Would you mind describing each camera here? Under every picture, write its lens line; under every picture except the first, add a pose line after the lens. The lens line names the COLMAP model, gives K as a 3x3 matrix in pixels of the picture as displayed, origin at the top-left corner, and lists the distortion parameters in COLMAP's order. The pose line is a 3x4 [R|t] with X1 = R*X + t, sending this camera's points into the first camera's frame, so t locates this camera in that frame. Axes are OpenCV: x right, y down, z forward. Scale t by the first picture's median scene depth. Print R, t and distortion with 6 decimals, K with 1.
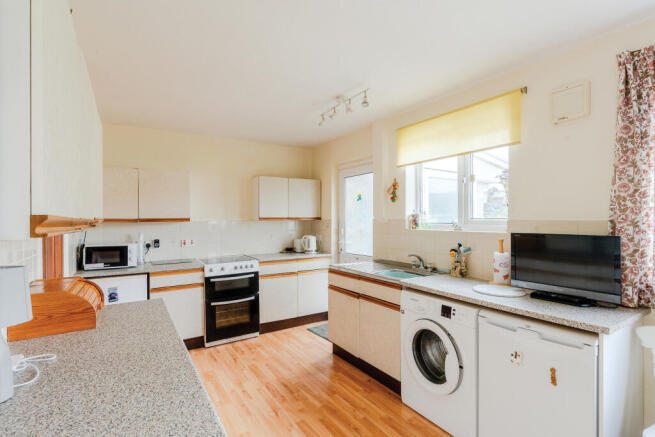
lens RADIAL K [[308.9, 0, 327.5], [0, 308.9, 218.5], [0, 0, 1]] dist [-0.002597, 0.000199]
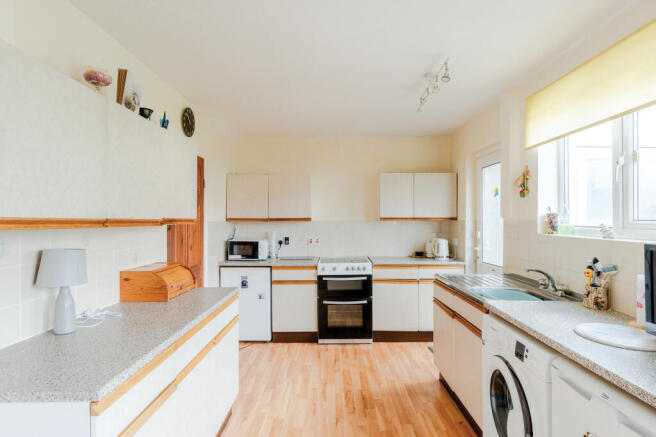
lens RADIAL K [[339.7, 0, 328.0], [0, 339.7, 218.5], [0, 0, 1]] dist [0.000988, 0.000033]
pose [[0.848575, 0.004954, -0.529052, 0.231713], [-0.004458, 0.999988, 0.002215, -0.001984], [0.529056, 0.000479, 0.848587, 0.055130]]
